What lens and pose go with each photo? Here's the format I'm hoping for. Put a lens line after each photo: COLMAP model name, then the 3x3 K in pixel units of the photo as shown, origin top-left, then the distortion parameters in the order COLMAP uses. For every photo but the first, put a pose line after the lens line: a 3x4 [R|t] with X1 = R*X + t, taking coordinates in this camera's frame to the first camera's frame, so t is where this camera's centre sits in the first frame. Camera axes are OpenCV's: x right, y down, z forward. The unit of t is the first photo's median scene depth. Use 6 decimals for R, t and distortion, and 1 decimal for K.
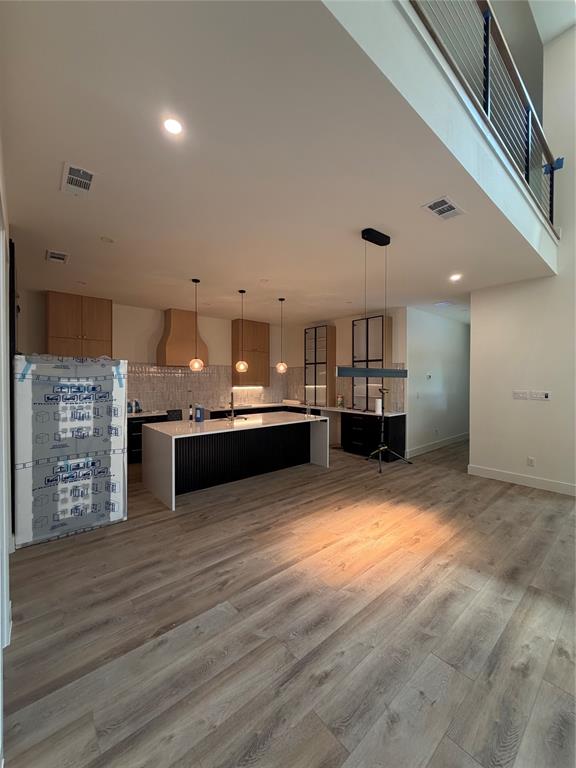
lens RADIAL K [[307.7, 0, 287.8], [0, 307.7, 382.5], [0, 0, 1]] dist [0.000398, -0.000178]
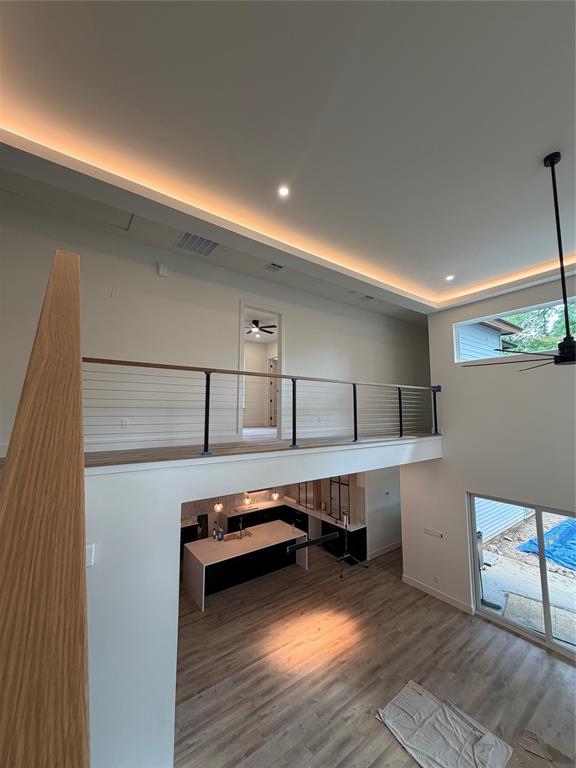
lens RADIAL K [[307.7, 0, 286.4], [0, 307.7, 381.4], [0, 0, 1]] dist [0.000398, -0.000178]
pose [[0.997073, -0.011602, -0.075577, 0.213309], [0.003065, 0.993691, -0.112108, -0.608125], [0.076400, 0.111548, 0.990818, -0.734069]]
